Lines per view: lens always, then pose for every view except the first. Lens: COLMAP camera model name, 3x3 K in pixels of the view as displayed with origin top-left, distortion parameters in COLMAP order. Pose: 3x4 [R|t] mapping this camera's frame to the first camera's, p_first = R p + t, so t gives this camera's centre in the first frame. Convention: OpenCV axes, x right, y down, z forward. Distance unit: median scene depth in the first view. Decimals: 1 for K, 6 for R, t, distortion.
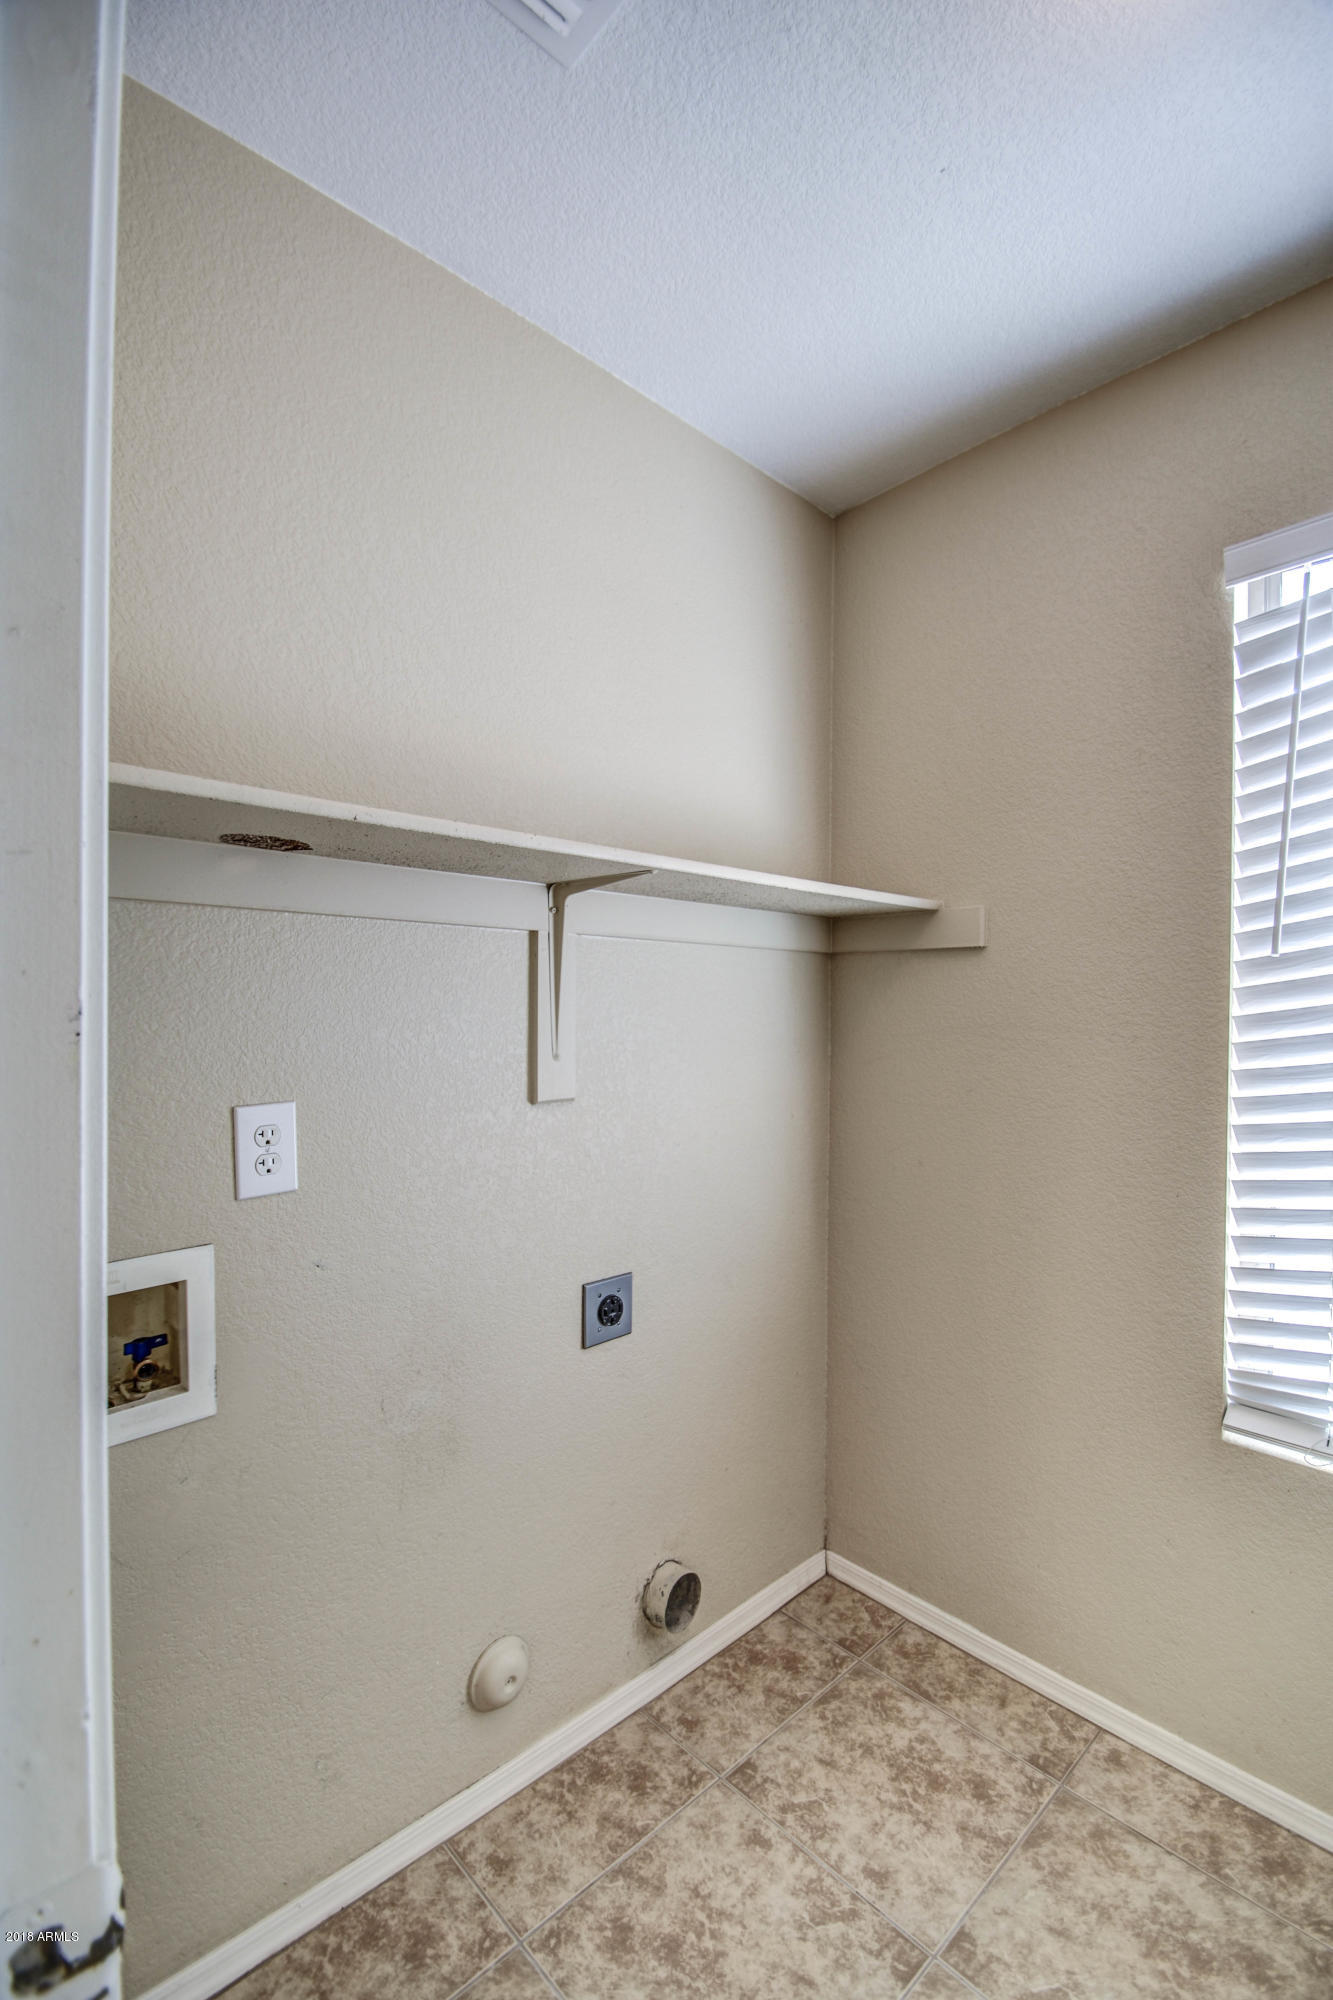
lens RADIAL K [[881.9, 0, 668.7], [0, 881.9, 998.7], [0, 0, 1]] dist [0.007647, -0.014580]
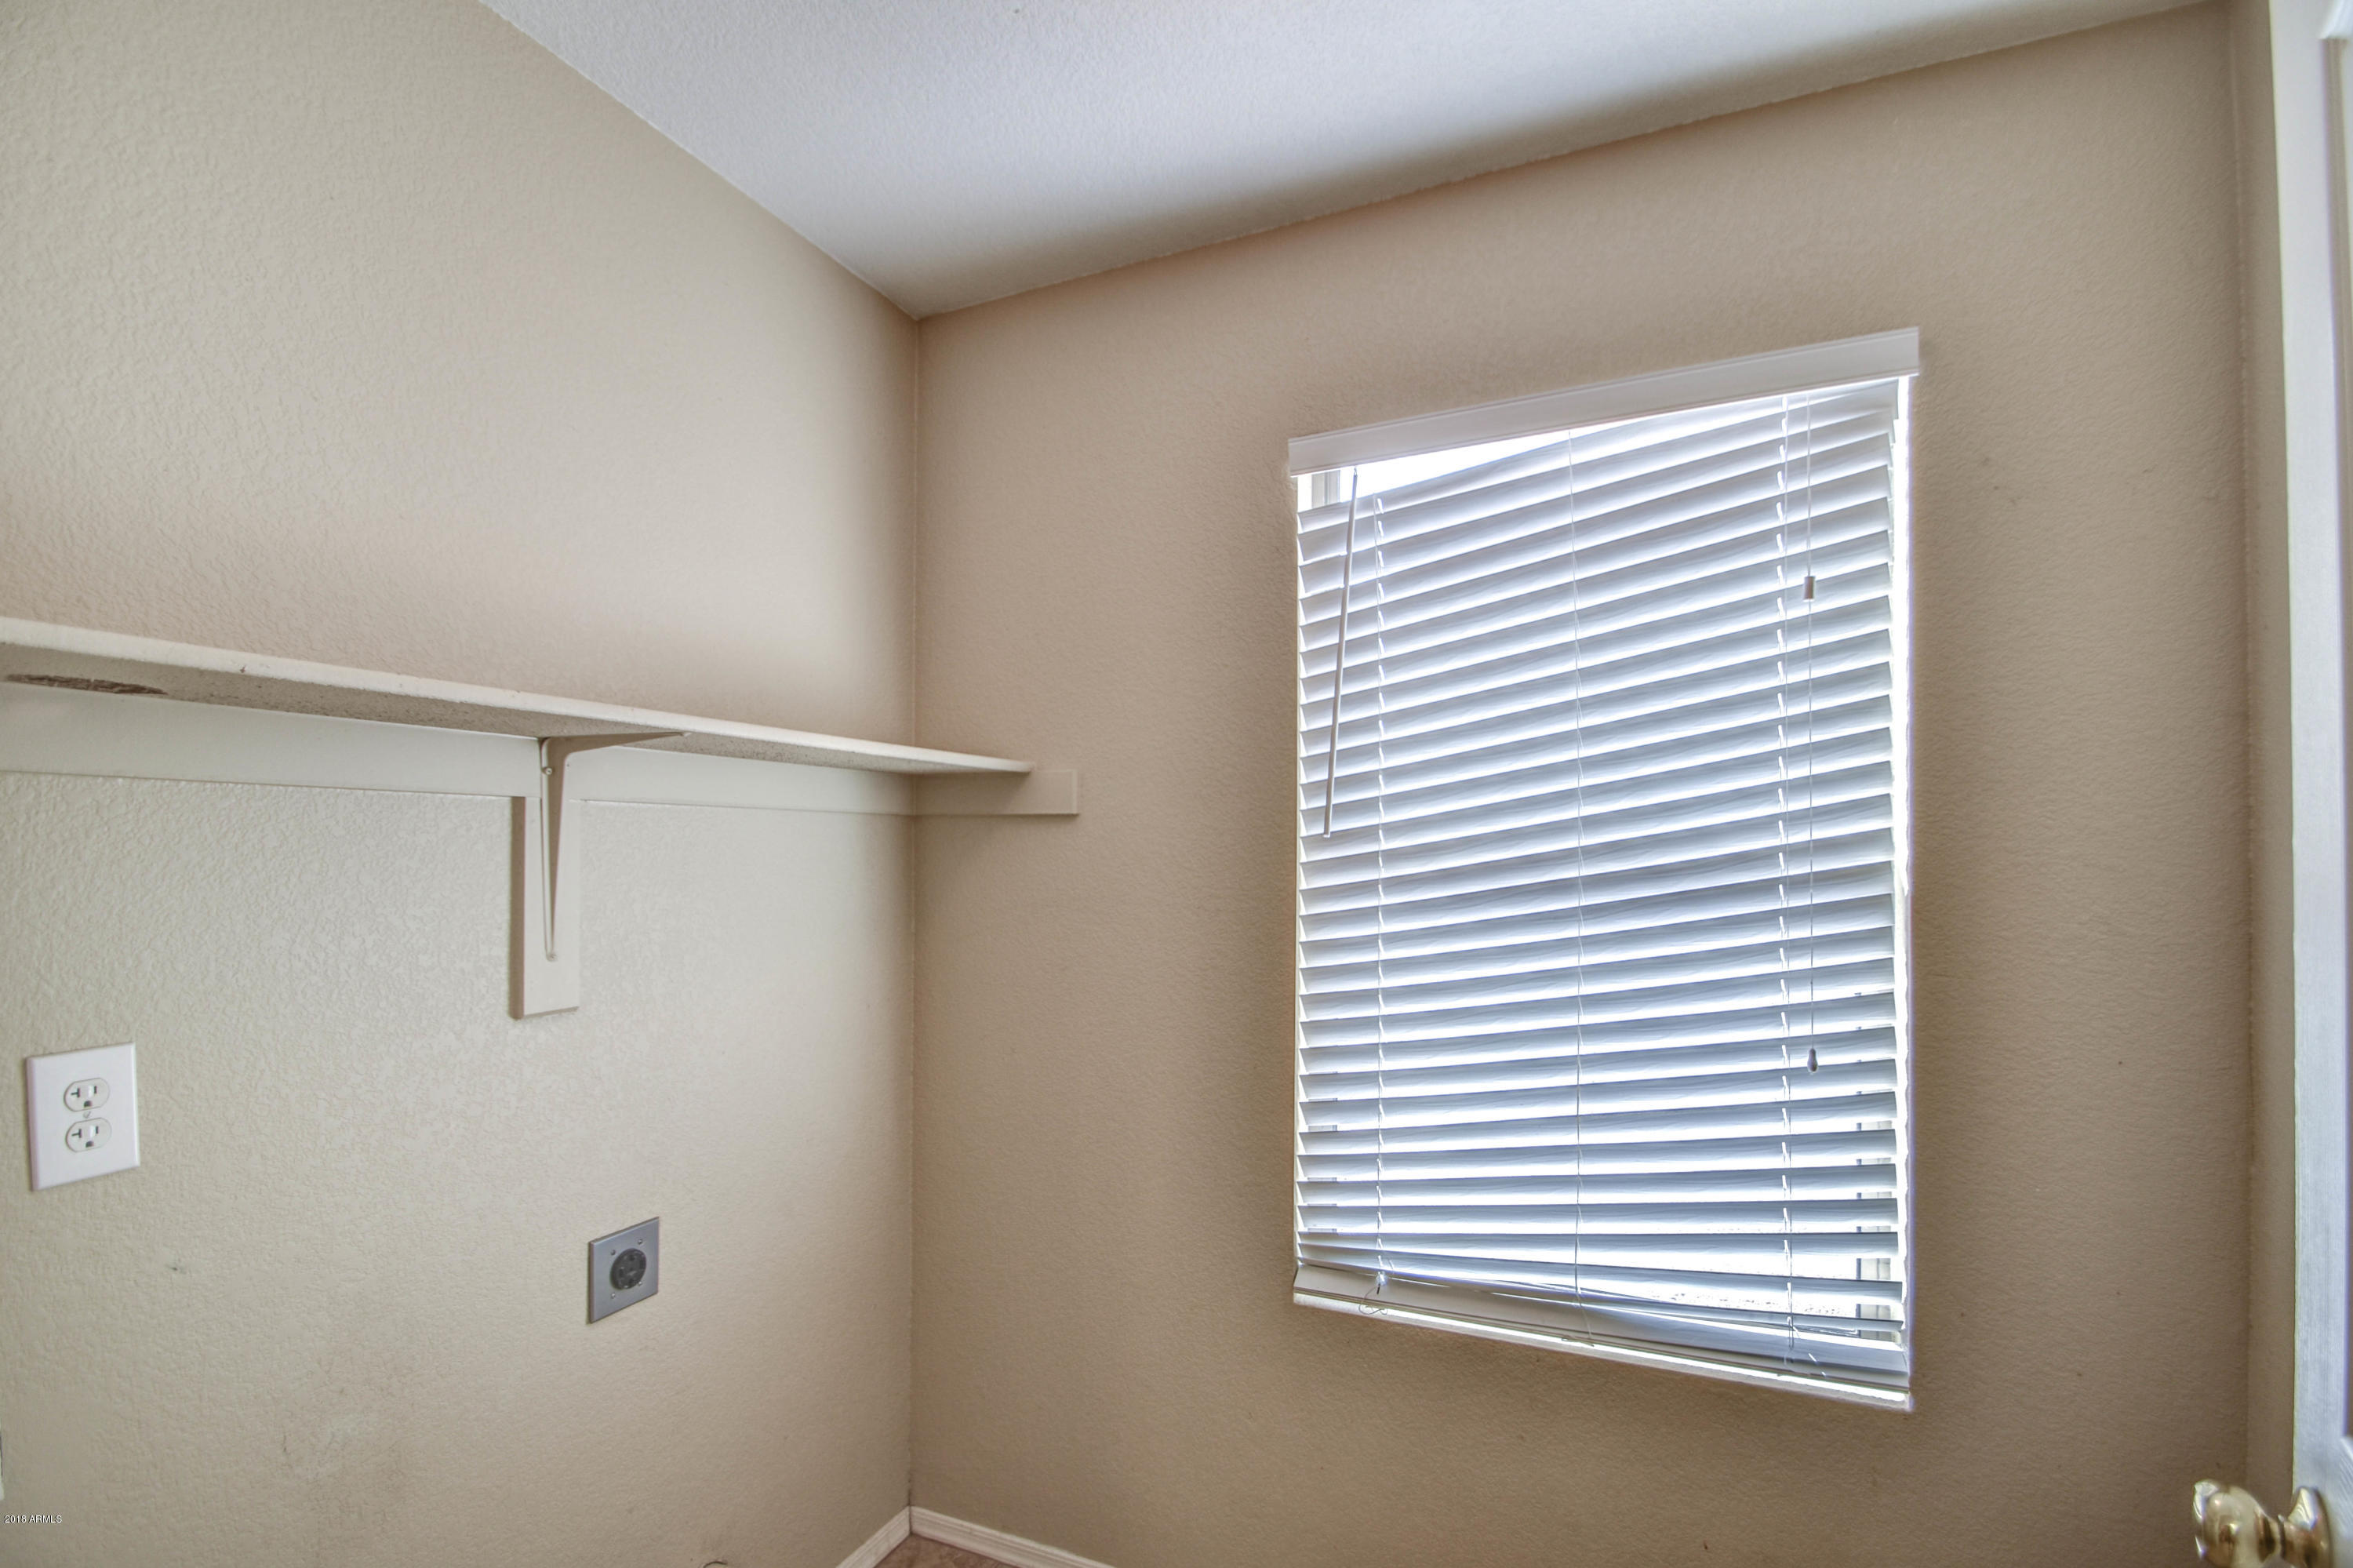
lens RADIAL K [[1063.1, 0, 1167.4], [0, 1063.1, 824.7], [0, 0, 1]] dist [0.010455, -0.016570]
pose [[0.925177, 0.000590, 0.379535, 0.021358], [0.003991, 0.999928, -0.011282, -0.040718], [-0.379515, 0.011953, 0.925108, -0.092796]]
